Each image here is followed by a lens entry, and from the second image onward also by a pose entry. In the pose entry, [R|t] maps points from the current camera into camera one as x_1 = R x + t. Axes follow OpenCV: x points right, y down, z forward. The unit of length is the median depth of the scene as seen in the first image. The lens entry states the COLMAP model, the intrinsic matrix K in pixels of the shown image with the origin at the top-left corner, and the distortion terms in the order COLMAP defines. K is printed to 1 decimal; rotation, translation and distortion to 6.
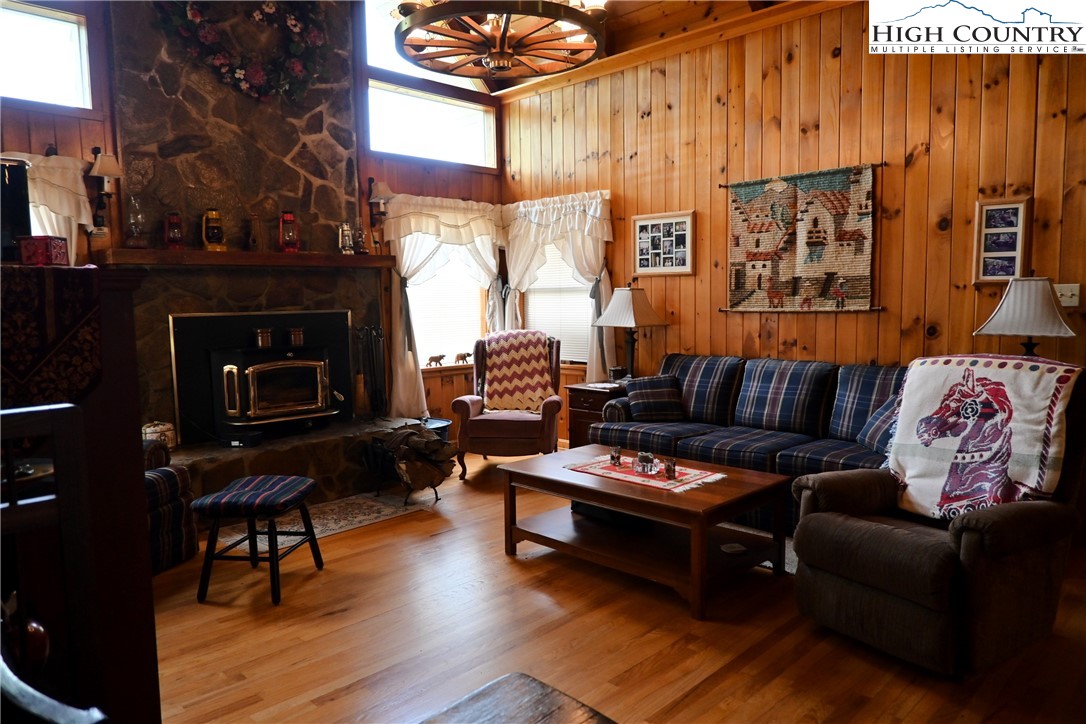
lens RADIAL K [[738.8, 0, 538.7], [0, 738.8, 364.2], [0, 0, 1]] dist [-0.005985, 0.003995]
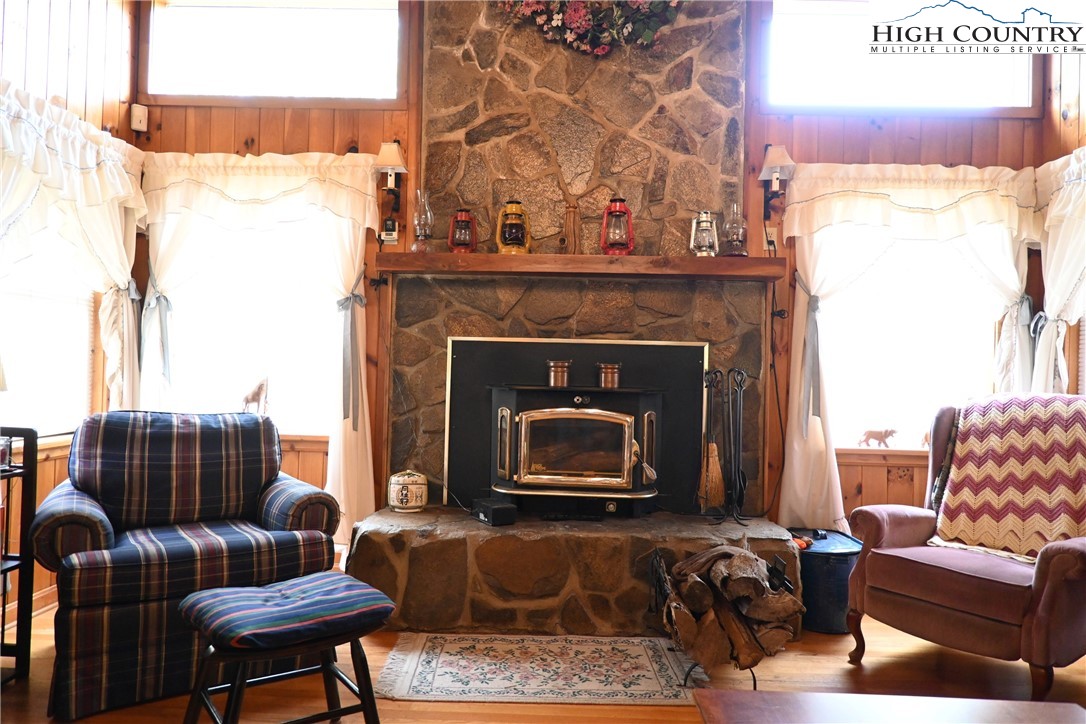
lens RADIAL K [[738.8, 0, 538.7], [0, 738.8, 364.2], [0, 0, 1]] dist [-0.005985, 0.003995]
pose [[0.688861, 0.028343, -0.724339, 0.115731], [-0.101049, 0.993234, -0.057235, -0.002626], [0.717816, 0.112620, 0.687064, 0.449151]]
